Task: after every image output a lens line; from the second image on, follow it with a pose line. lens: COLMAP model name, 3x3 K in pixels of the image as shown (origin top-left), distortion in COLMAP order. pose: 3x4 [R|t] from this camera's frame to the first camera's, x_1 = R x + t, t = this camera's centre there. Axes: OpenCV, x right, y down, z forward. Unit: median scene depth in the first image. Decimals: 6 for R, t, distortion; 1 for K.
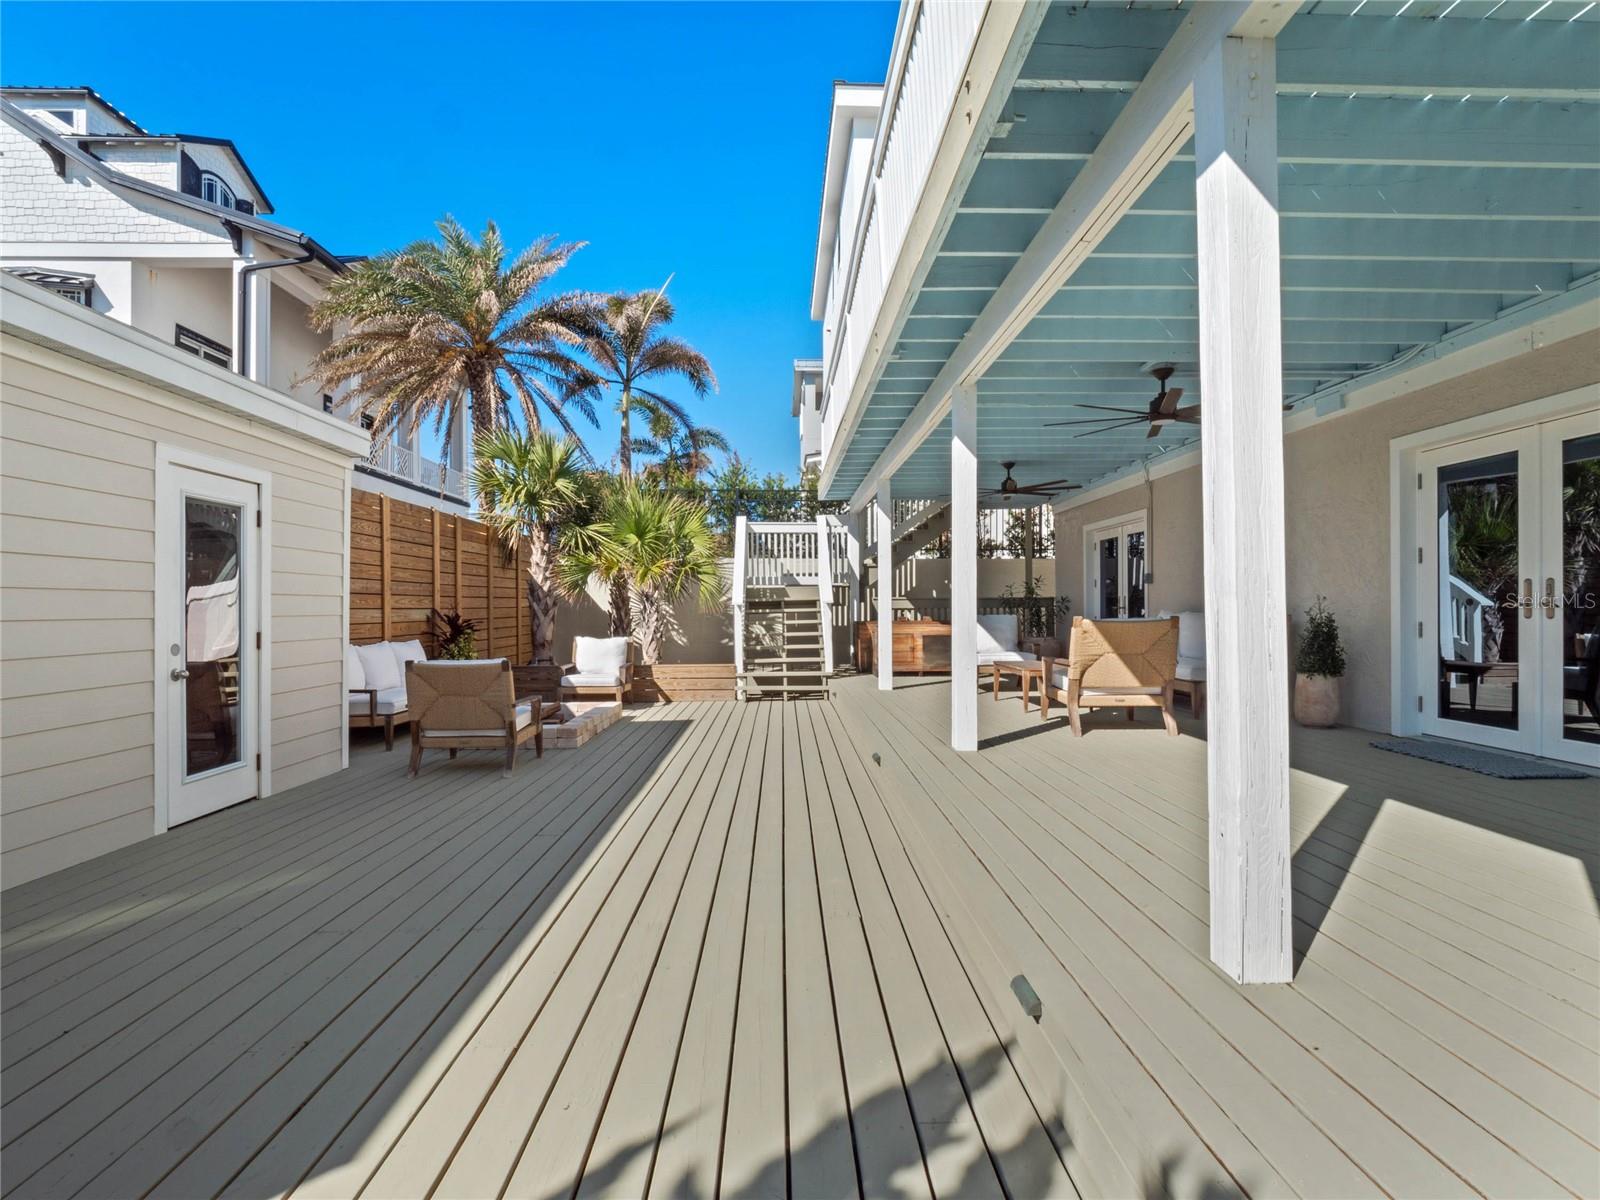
lens RADIAL K [[787.6, 0, 803.5], [0, 787.6, 601.8], [0, 0, 1]] dist [-0.010085, -0.002255]
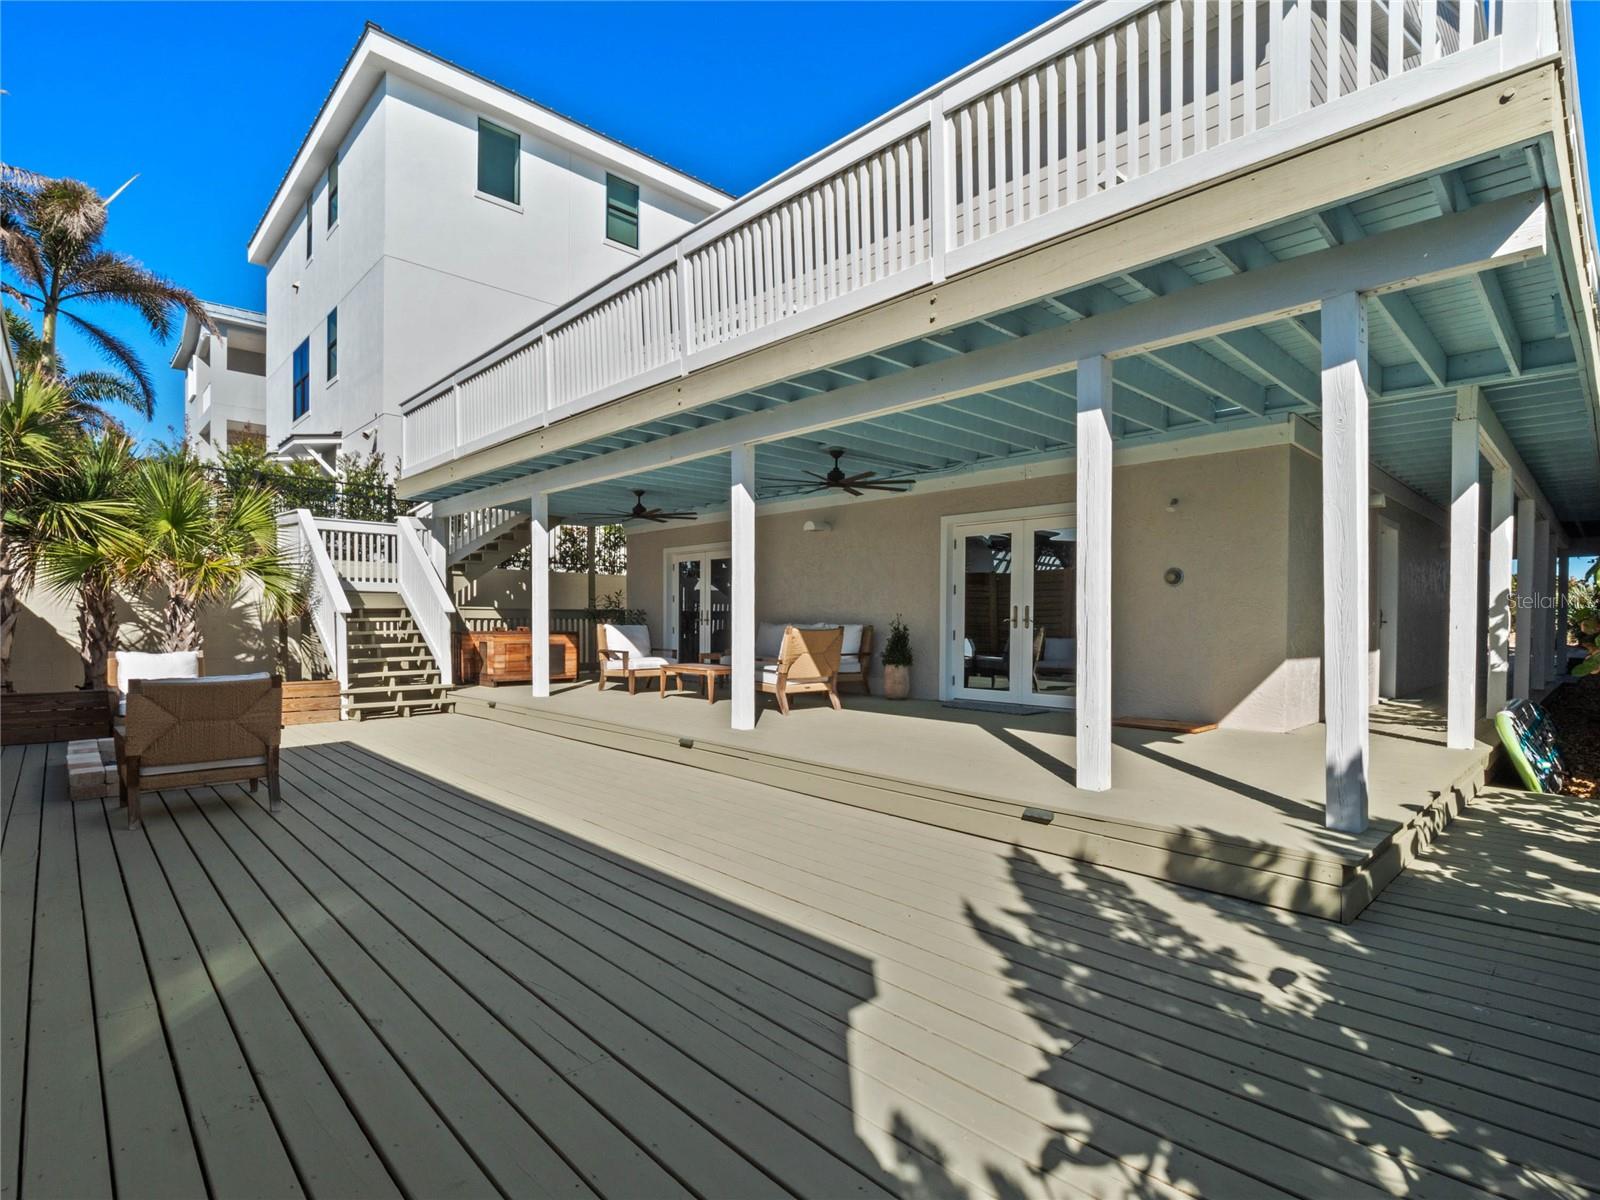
lens RADIAL K [[787.6, 0, 819.8], [0, 787.6, 644.5], [0, 0, 1]] dist [-0.010085, -0.002255]
pose [[0.737261, -0.012546, 0.675491, -0.304045], [-0.014317, 0.999313, 0.034186, 0.001707], [-0.675456, -0.034875, 0.736575, -0.016364]]
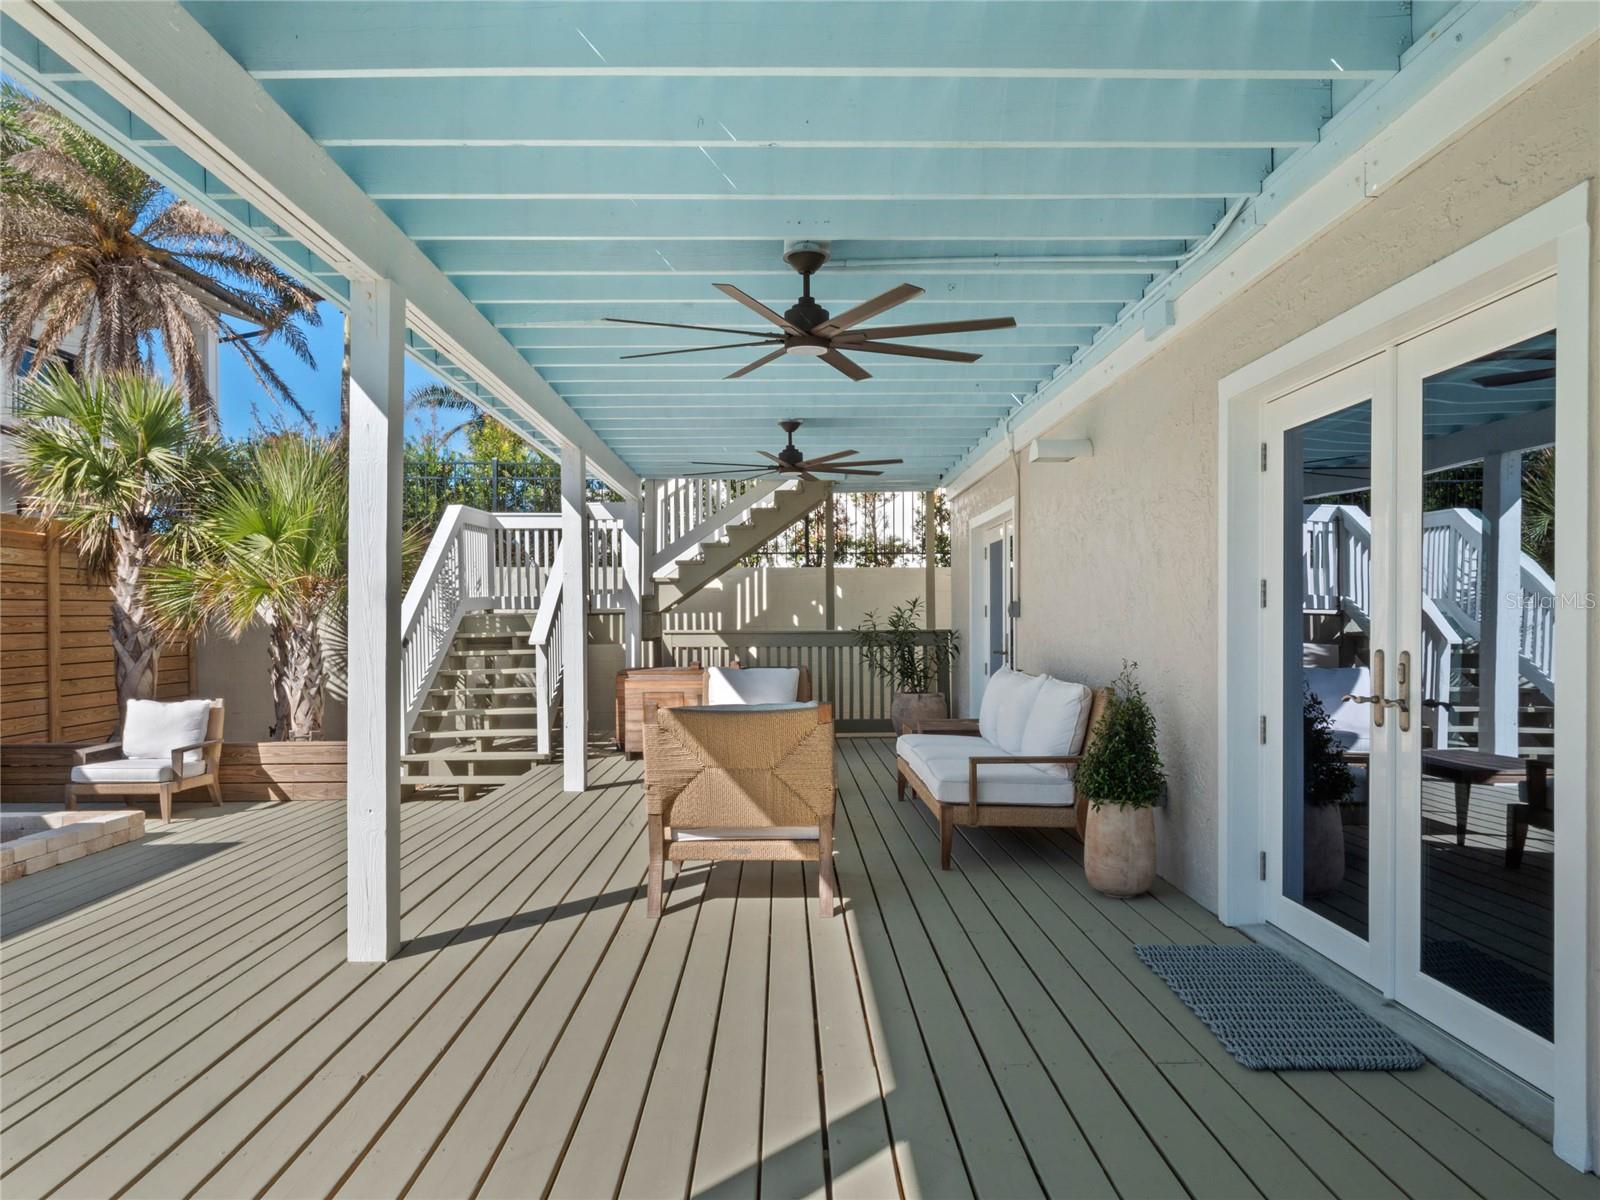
lens RADIAL K [[1093.9, 0, 806.8], [0, 1093.9, 616.4], [0, 0, 1]] dist [0.004042, -0.003309]
pose [[0.999967, -0.000465, -0.008082, 0.270115], [0.000499, 0.999991, 0.004173, -0.026227], [0.008080, -0.004177, 0.999959, 0.132771]]
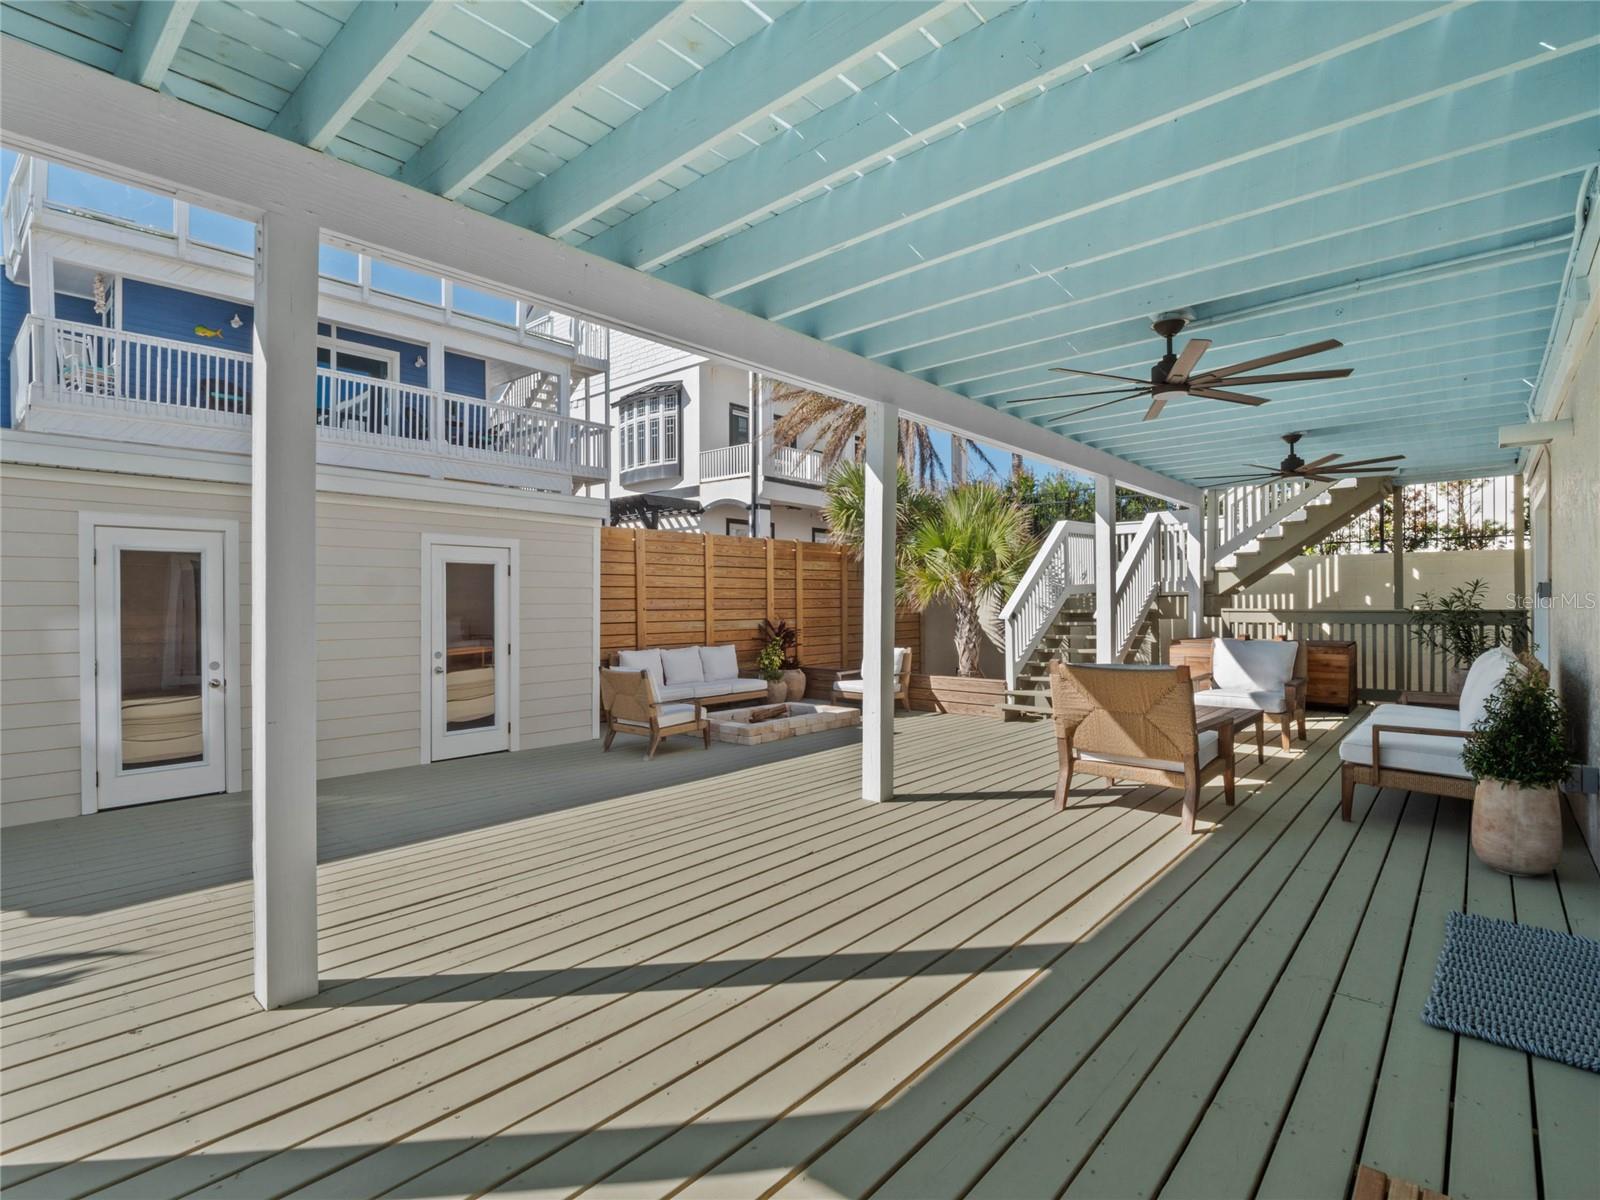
lens RADIAL K [[787.6, 0, 800.9], [0, 787.6, 593.6], [0, 0, 1]] dist [-0.010085, -0.002255]
pose [[0.724241, -0.006147, -0.689519, 0.414074], [0.006252, 0.999978, -0.002347, -0.027778], [0.689518, -0.002611, 0.724263, 0.141690]]
